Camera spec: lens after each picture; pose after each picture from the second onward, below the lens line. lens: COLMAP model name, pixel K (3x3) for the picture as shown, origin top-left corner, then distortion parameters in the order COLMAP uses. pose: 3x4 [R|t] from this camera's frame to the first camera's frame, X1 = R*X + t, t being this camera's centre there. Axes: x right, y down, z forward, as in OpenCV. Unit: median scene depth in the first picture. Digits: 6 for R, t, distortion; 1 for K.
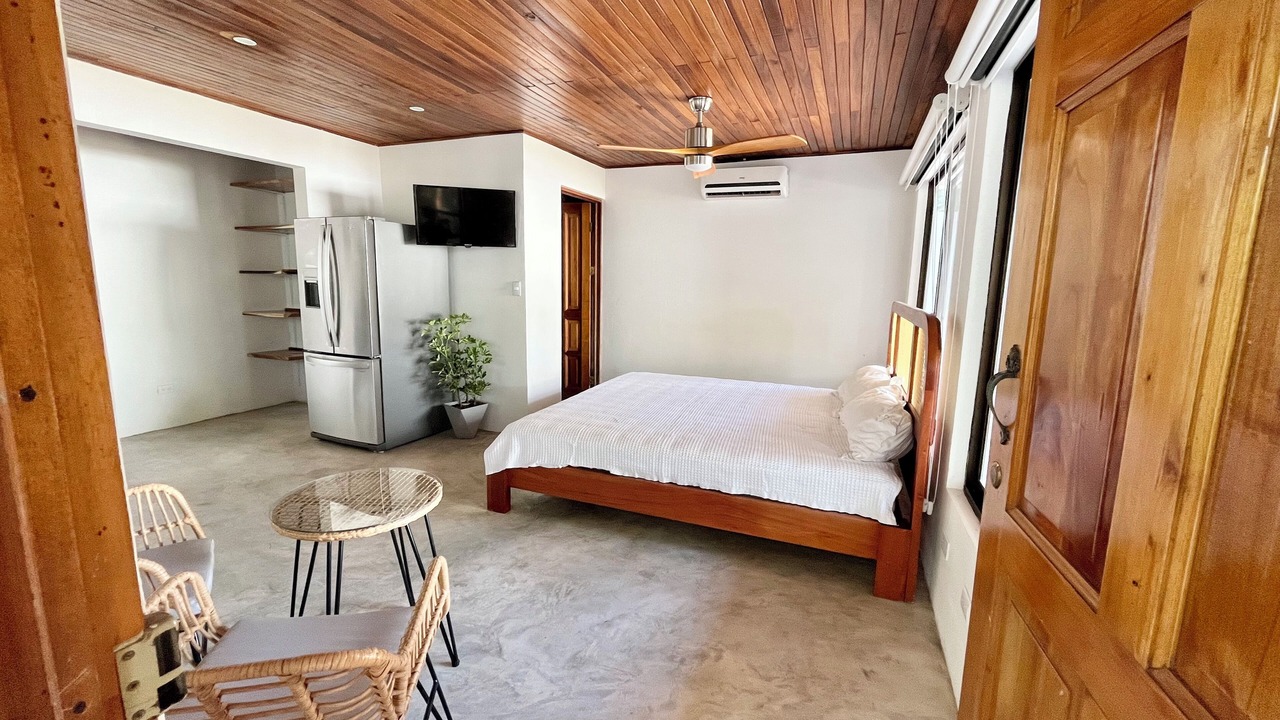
lens RADIAL K [[521.5, 0, 638.6], [0, 521.5, 361.6], [0, 0, 1]] dist [-0.002235, 0.000550]
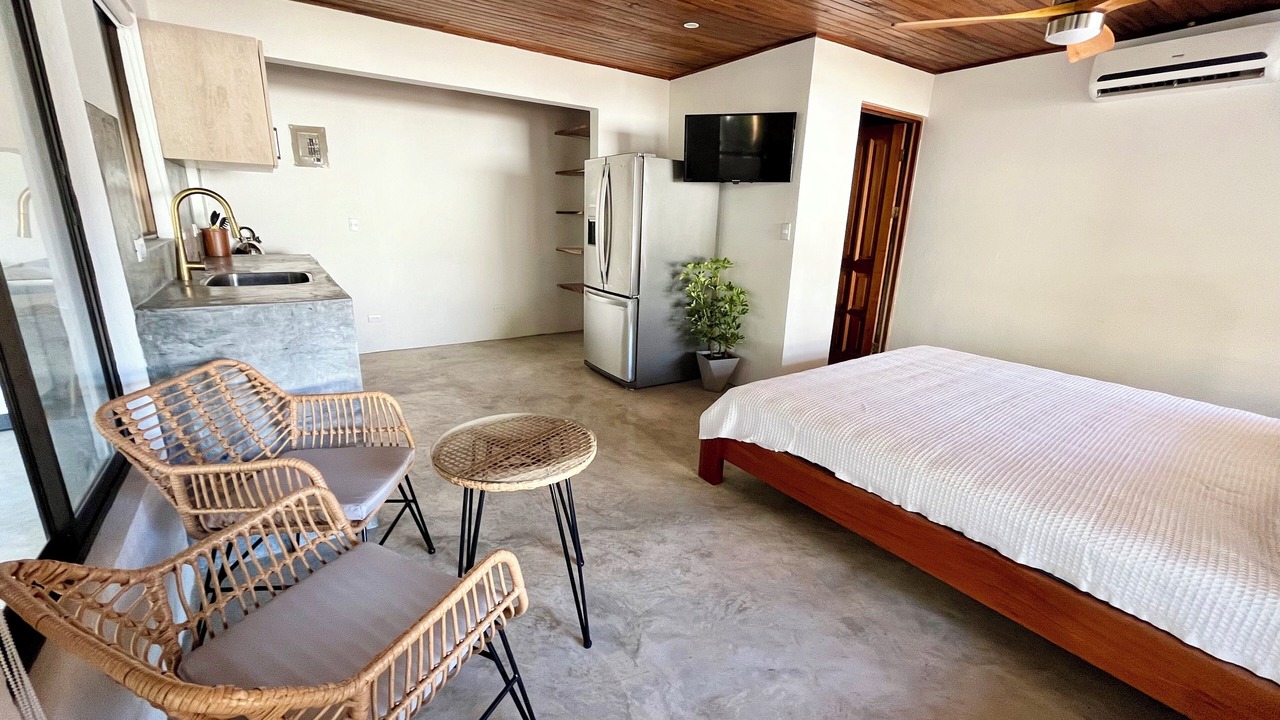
lens RADIAL K [[521.5, 0, 638.6], [0, 521.5, 361.6], [0, 0, 1]] dist [-0.002235, 0.000550]
pose [[0.832787, 0.152639, -0.532134, 0.057561], [-0.099941, 0.986897, 0.126677, -0.013104], [0.544497, -0.052313, 0.837130, 0.140468]]
